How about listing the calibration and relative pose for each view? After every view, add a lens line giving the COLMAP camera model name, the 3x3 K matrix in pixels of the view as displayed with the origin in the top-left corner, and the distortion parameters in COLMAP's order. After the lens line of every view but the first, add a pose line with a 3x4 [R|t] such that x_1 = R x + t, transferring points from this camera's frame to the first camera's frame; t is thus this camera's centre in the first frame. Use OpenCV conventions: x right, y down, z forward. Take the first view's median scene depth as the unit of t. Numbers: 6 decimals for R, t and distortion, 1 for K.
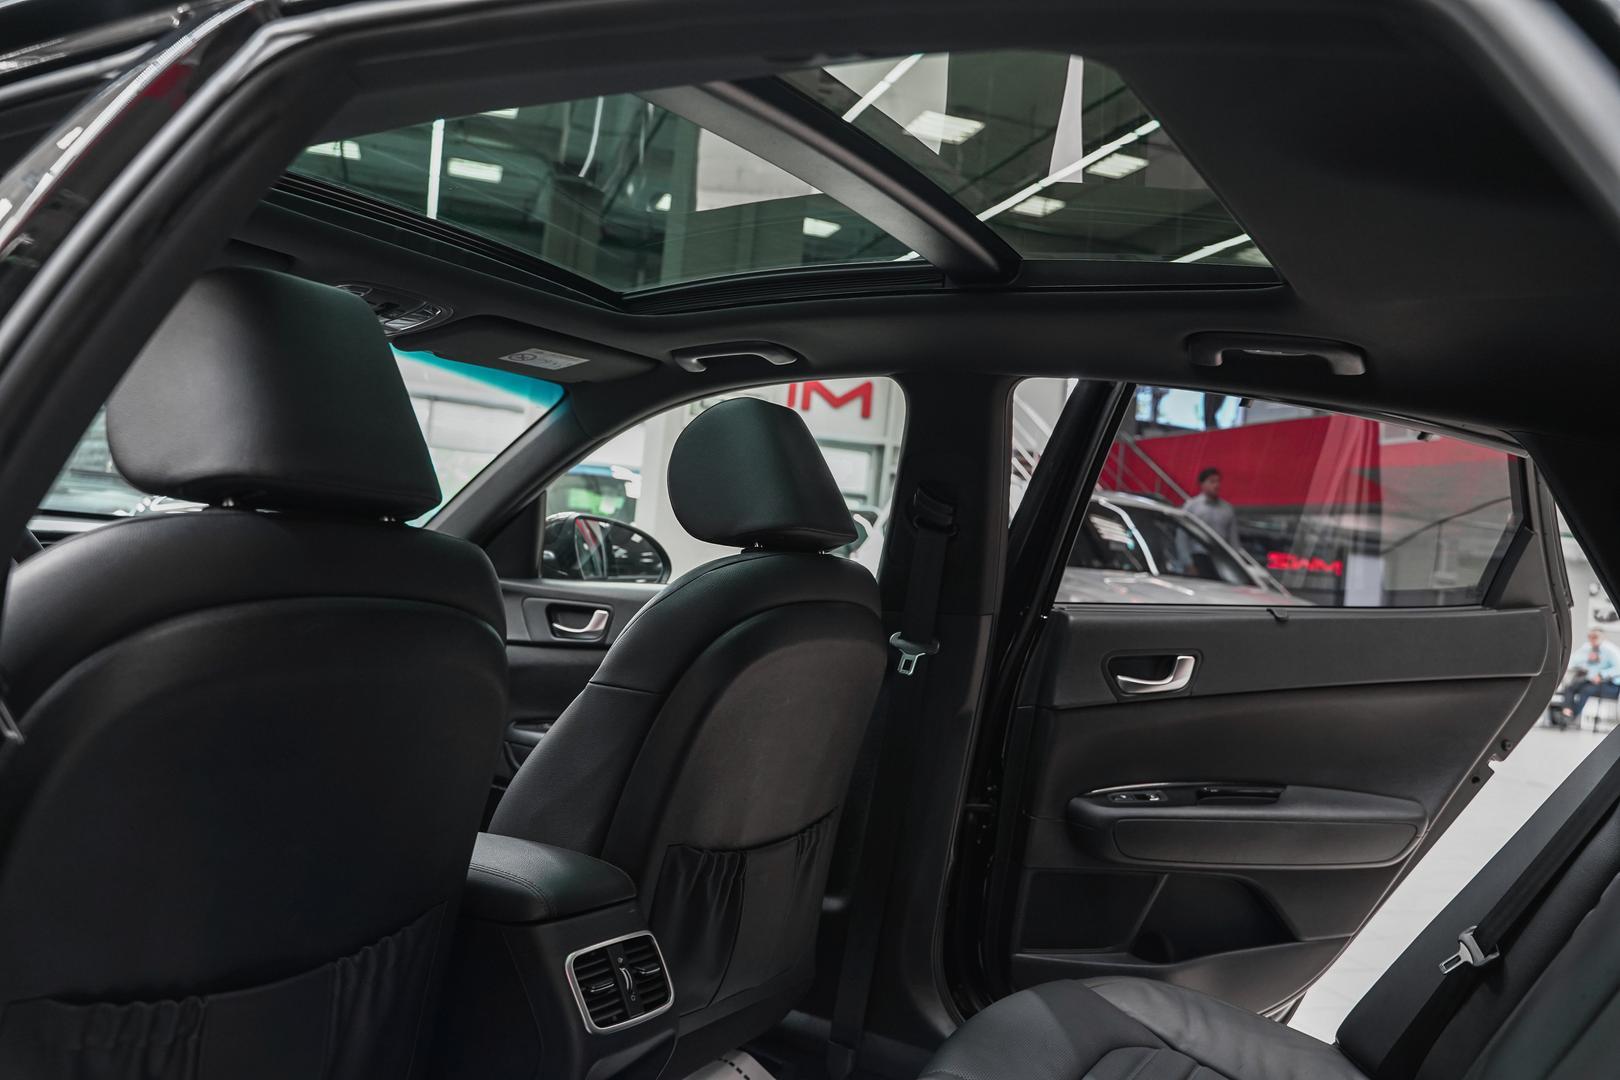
lens RADIAL K [[1311.5, 0, 807.6], [0, 1311.5, 550.0], [0, 0, 1]] dist [-0.110095, 0.085598]
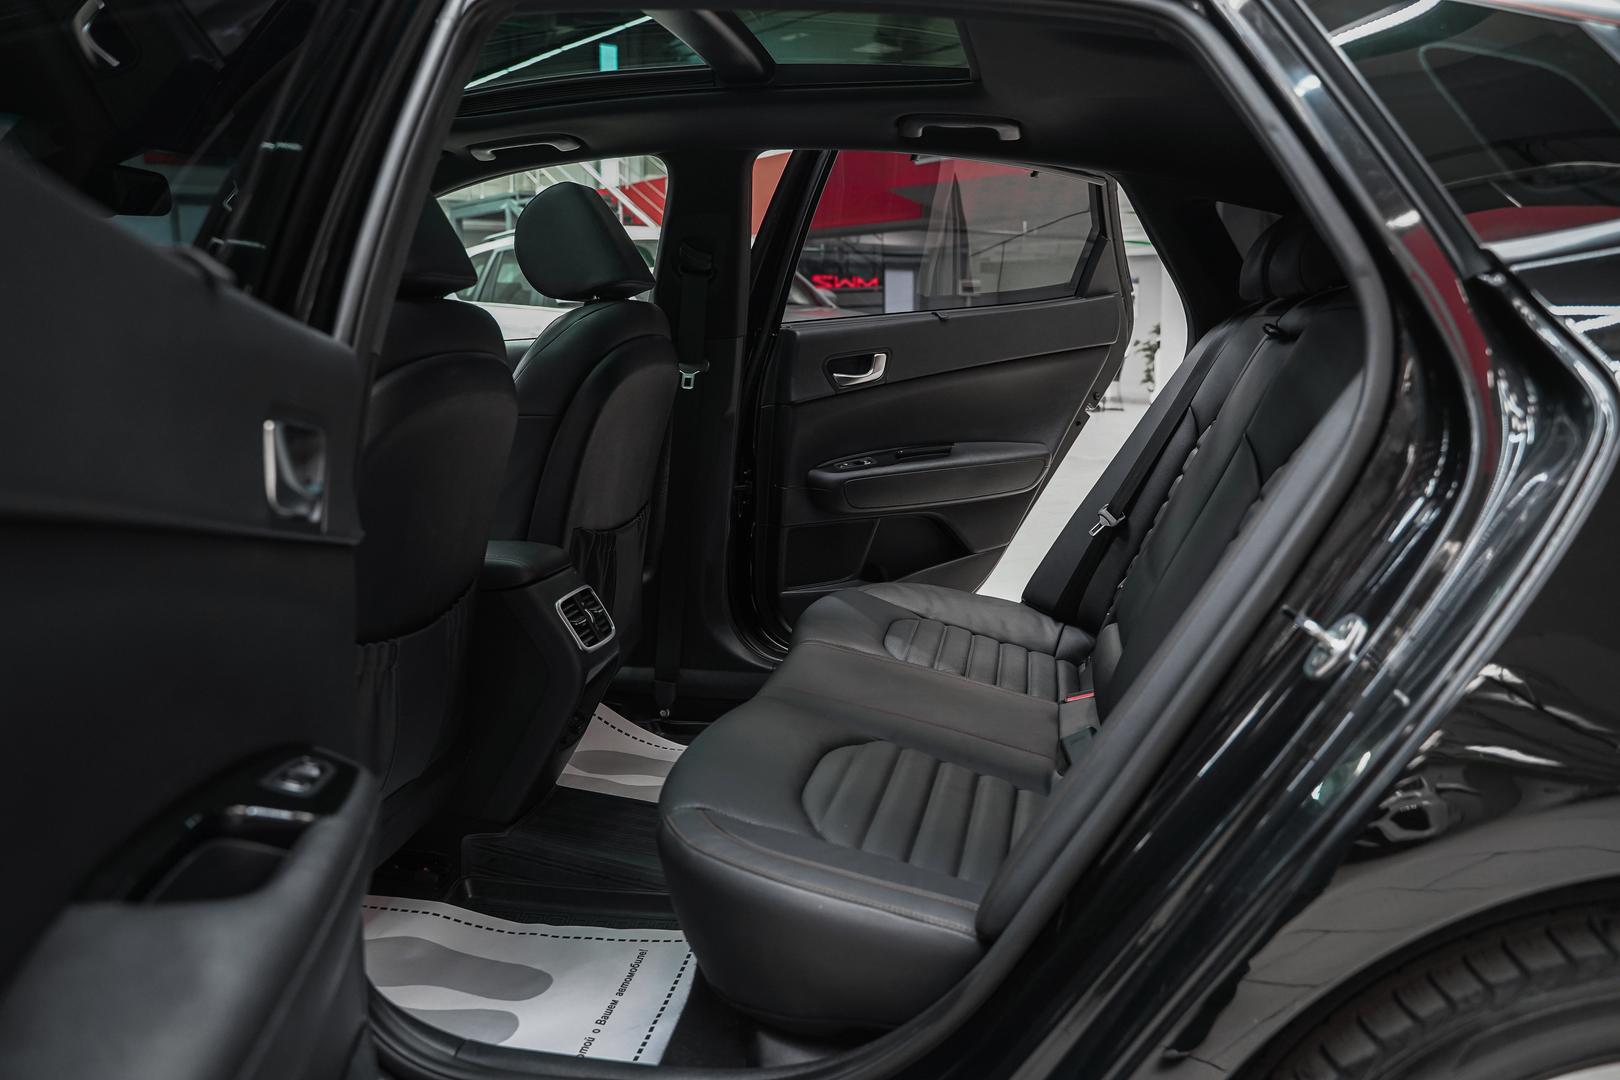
lens RADIAL K [[1311.5, 0, 817.6], [0, 1311.5, 539.8], [0, 0, 1]] dist [-0.110095, 0.085598]
pose [[0.934945, -0.153607, 0.319817, -0.228873], [0.091811, 0.975462, 0.200113, -0.006322], [-0.342708, -0.157732, 0.926106, -0.250904]]
